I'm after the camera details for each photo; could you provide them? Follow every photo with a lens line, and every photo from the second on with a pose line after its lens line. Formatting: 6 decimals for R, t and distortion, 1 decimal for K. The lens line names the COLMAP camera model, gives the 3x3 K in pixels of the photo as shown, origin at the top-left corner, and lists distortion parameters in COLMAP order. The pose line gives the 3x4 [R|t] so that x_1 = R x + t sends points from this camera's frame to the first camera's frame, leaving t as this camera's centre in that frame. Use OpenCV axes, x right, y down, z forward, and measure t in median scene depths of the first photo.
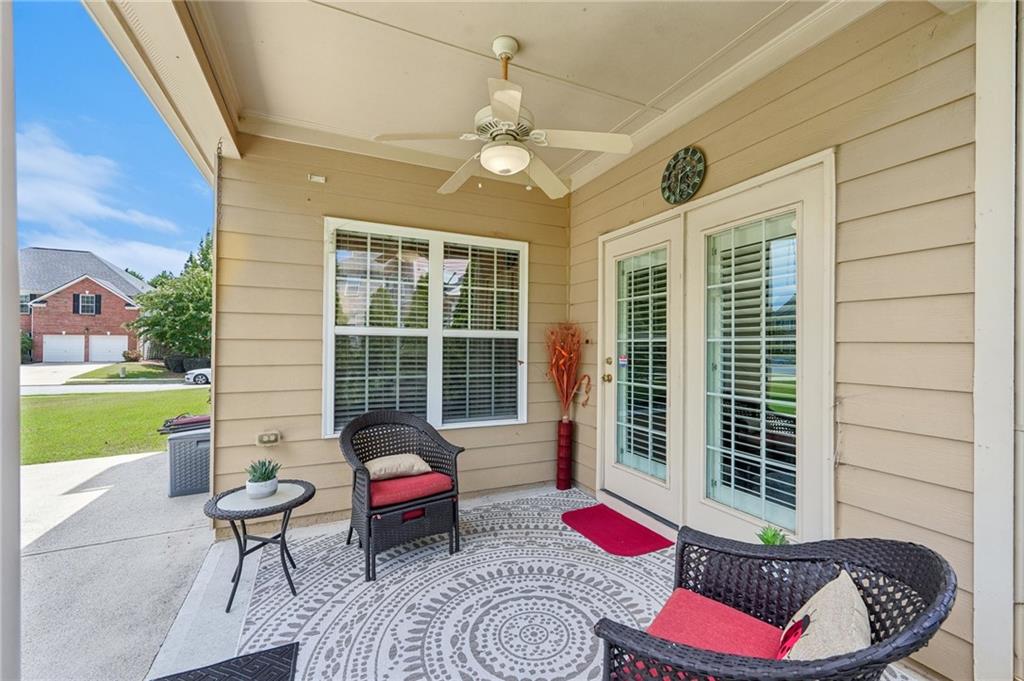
lens RADIAL K [[421.7, 0, 516.7], [0, 421.7, 341.9], [0, 0, 1]] dist [-0.001640, -0.000205]
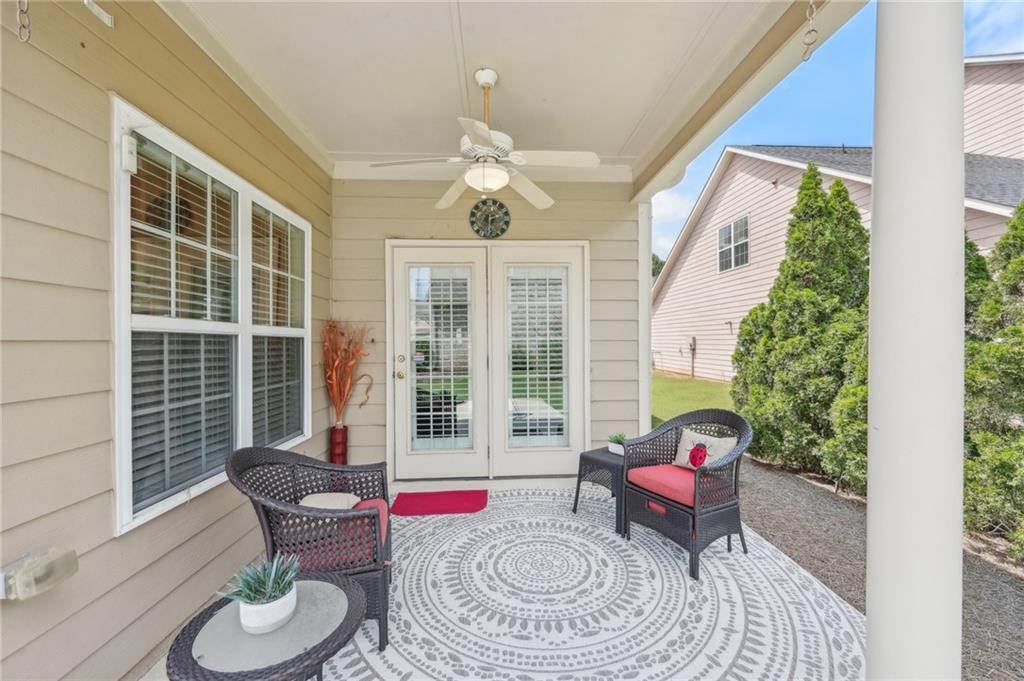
lens RADIAL K [[421.7, 0, 516.7], [0, 421.7, 341.9], [0, 0, 1]] dist [-0.001640, -0.000205]
pose [[0.368359, -0.008338, 0.929646, -0.668664], [0.003814, 0.999965, 0.007457, -0.004500], [-0.929676, 0.000799, 0.368378, 0.329212]]
